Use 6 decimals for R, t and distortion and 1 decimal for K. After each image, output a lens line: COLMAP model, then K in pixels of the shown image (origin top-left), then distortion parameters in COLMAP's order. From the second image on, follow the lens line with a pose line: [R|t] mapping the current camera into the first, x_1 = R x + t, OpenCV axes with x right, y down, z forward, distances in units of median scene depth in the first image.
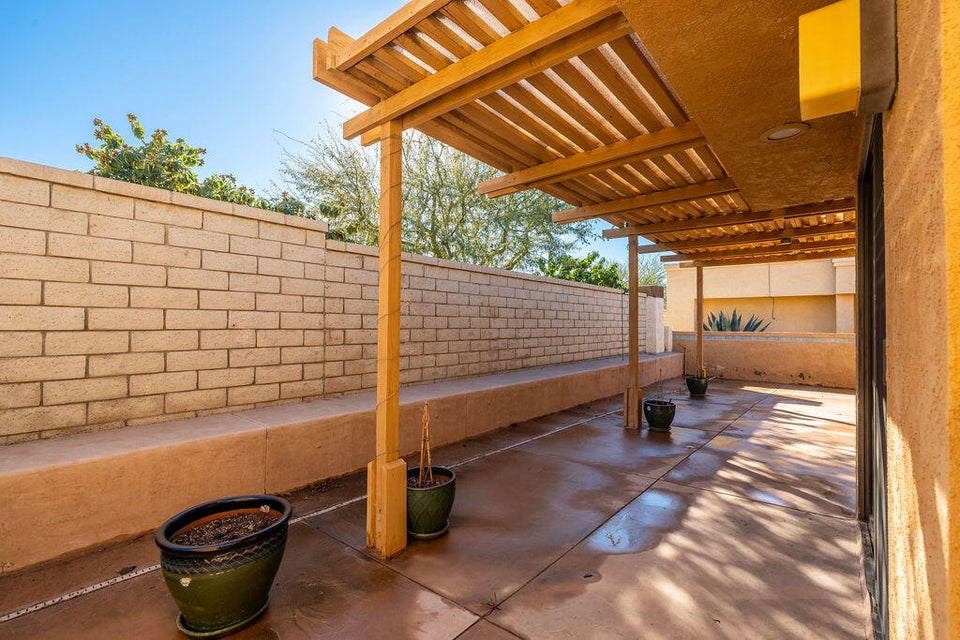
lens RADIAL K [[429.7, 0, 483.3], [0, 429.7, 320.8], [0, 0, 1]] dist [-0.008167, 0.002317]
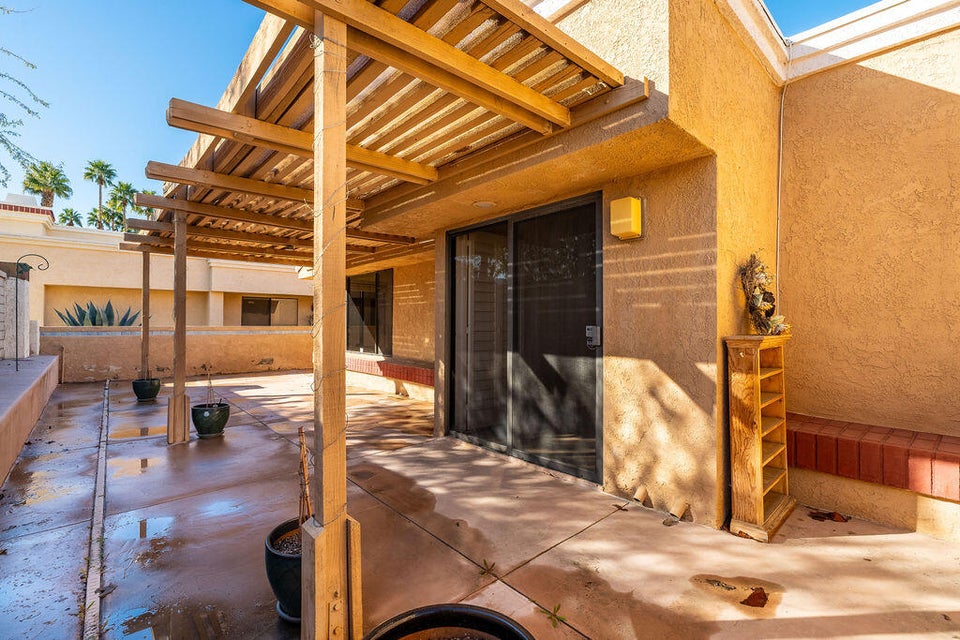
lens RADIAL K [[429.7, 0, 483.5], [0, 429.7, 320.5], [0, 0, 1]] dist [-0.008167, 0.002317]
pose [[0.150472, -0.001345, 0.988613, -0.729356], [-0.012699, 0.999914, 0.003293, 0.004985], [-0.988533, -0.013050, 0.150442, 0.565529]]
